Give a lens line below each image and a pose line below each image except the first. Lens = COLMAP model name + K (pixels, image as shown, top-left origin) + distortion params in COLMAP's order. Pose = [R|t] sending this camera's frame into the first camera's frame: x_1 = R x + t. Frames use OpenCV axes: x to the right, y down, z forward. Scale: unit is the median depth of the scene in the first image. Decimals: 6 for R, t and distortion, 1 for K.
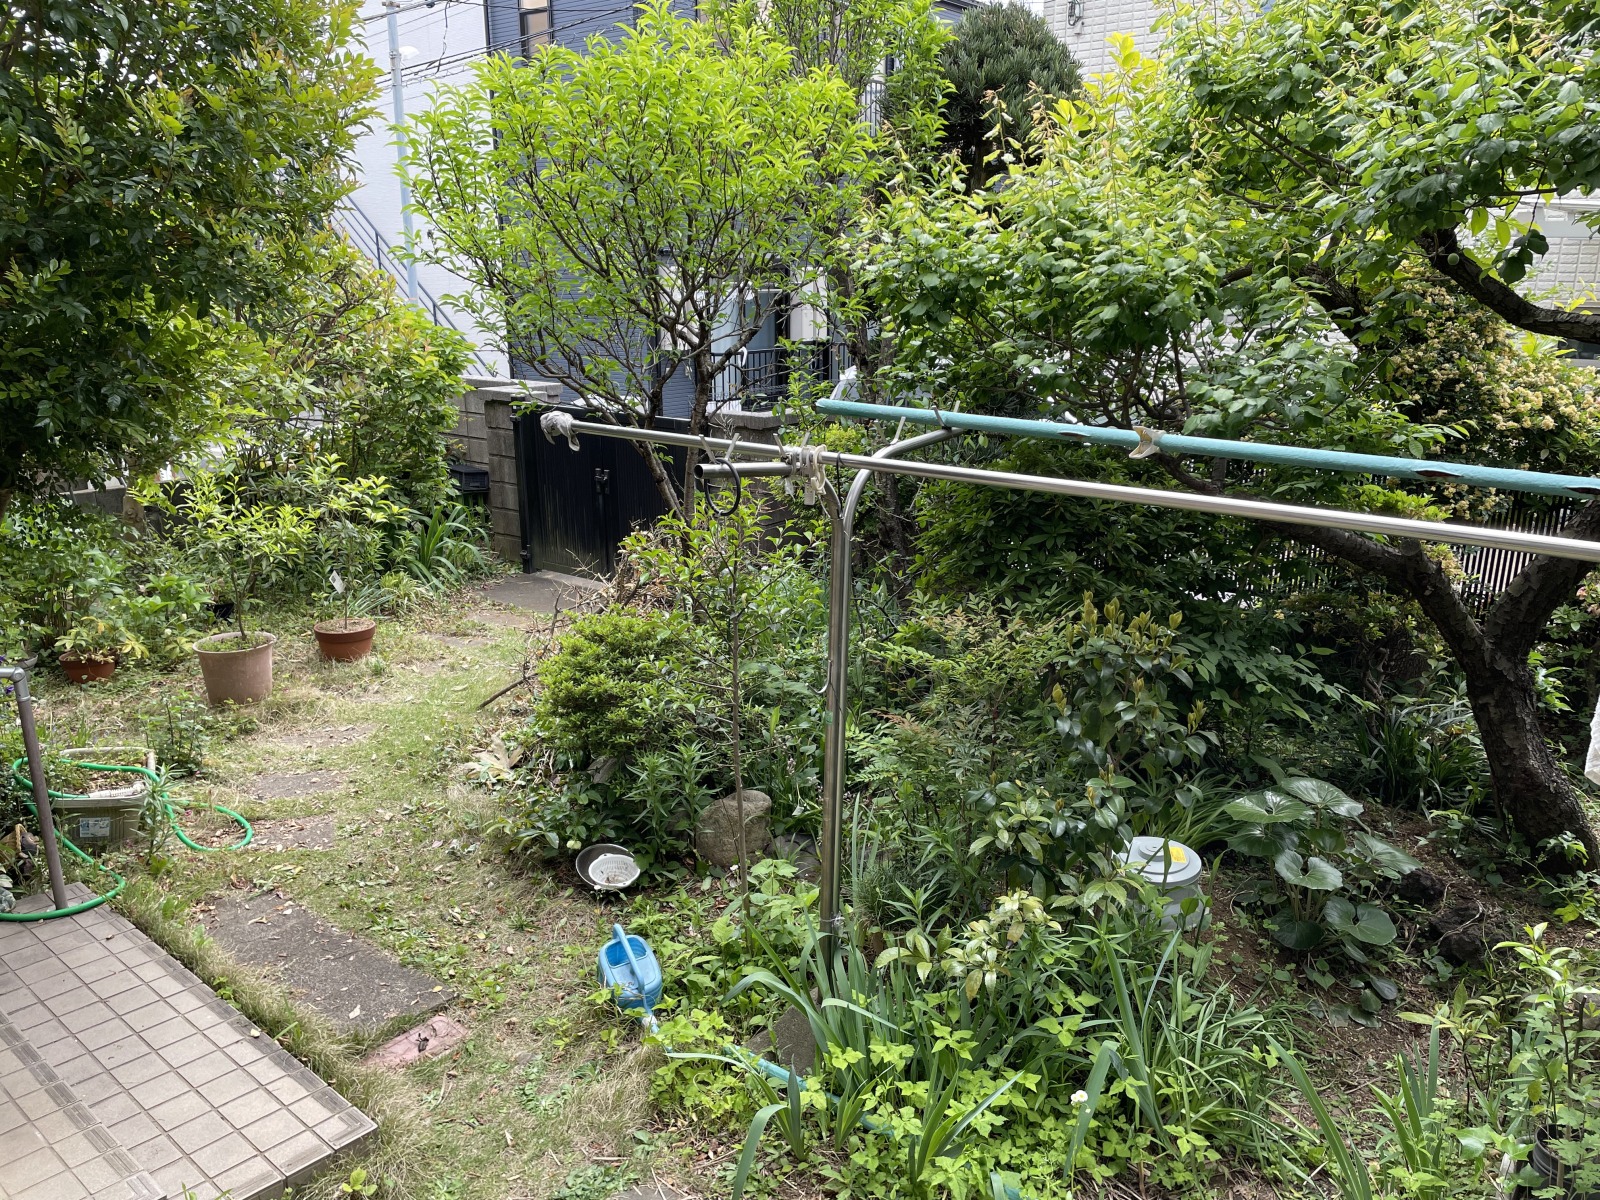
lens RADIAL K [[1199.7, 0, 803.4], [0, 1199.7, 601.8], [0, 0, 1]] dist [0.087148, -0.109751]
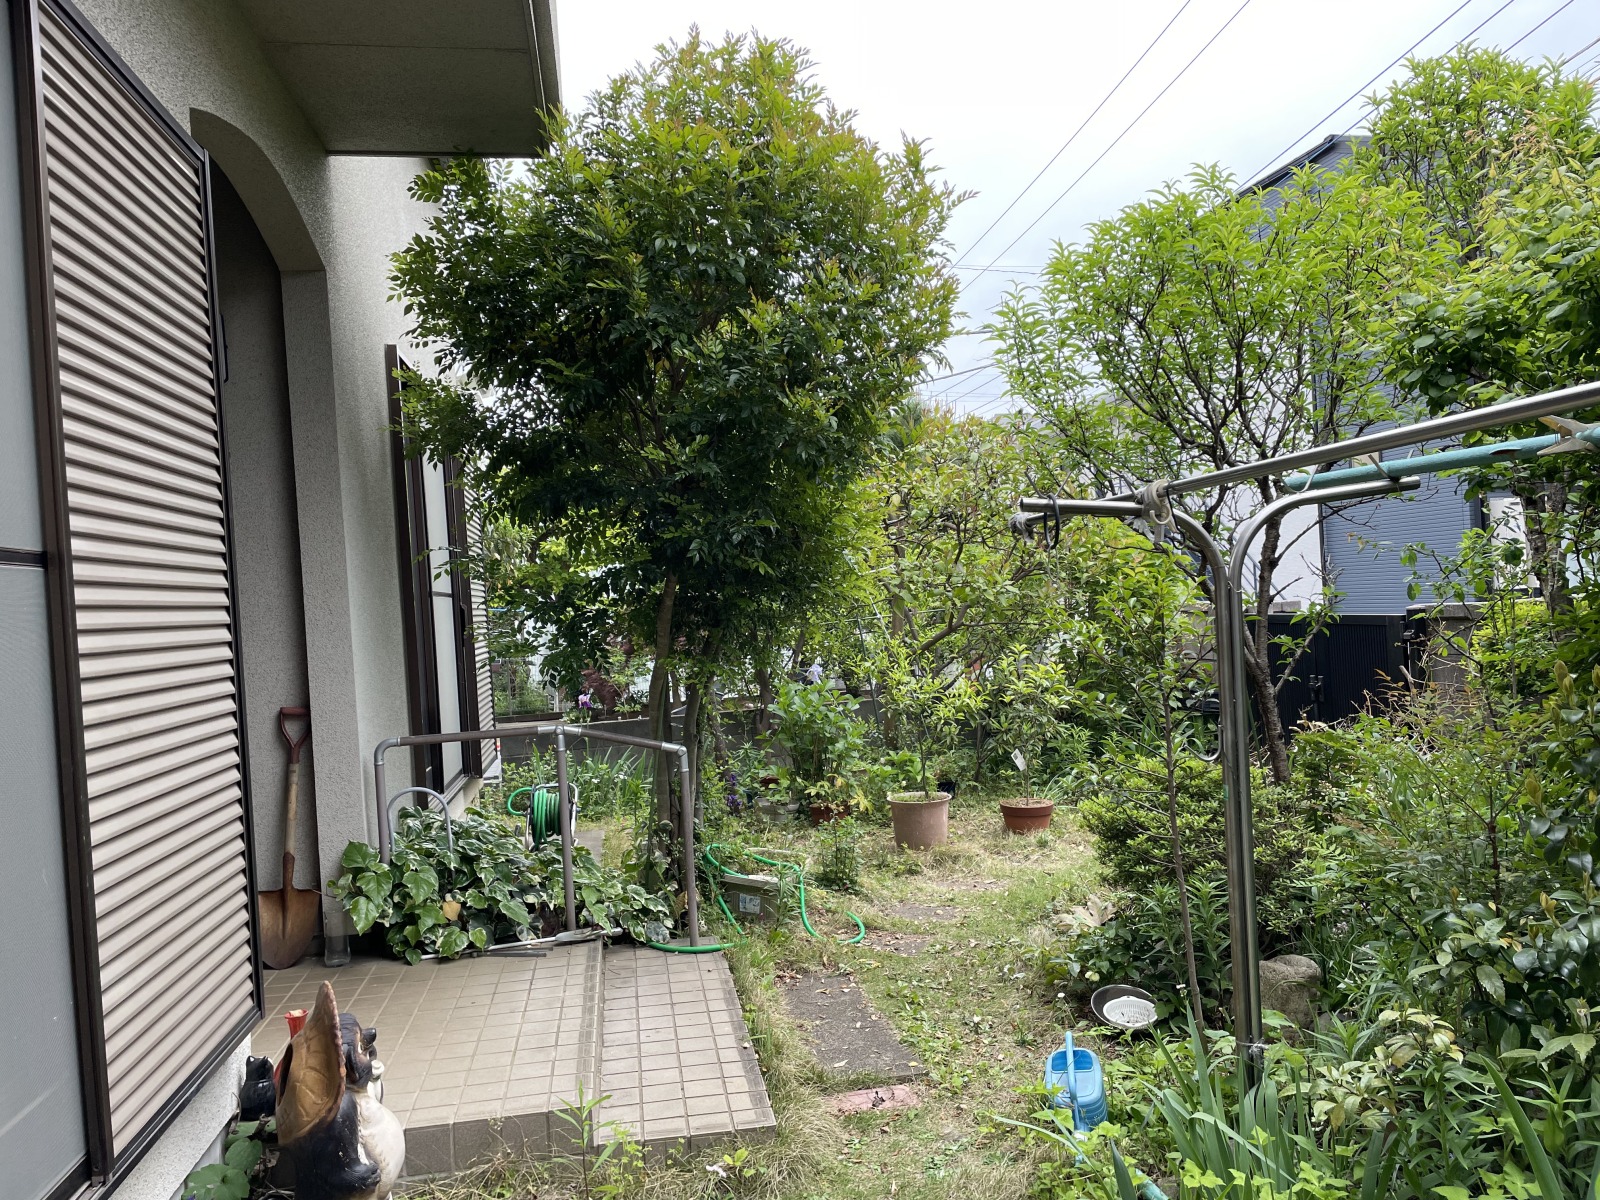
lens RADIAL K [[1199.7, 0, 807.5], [0, 1199.7, 600.6], [0, 0, 1]] dist [0.087148, -0.109751]
pose [[0.758515, -0.047163, -0.649947, 0.281301], [-0.111403, 0.973310, -0.200640, 0.128248], [0.642063, 0.224594, 0.733016, 0.074530]]
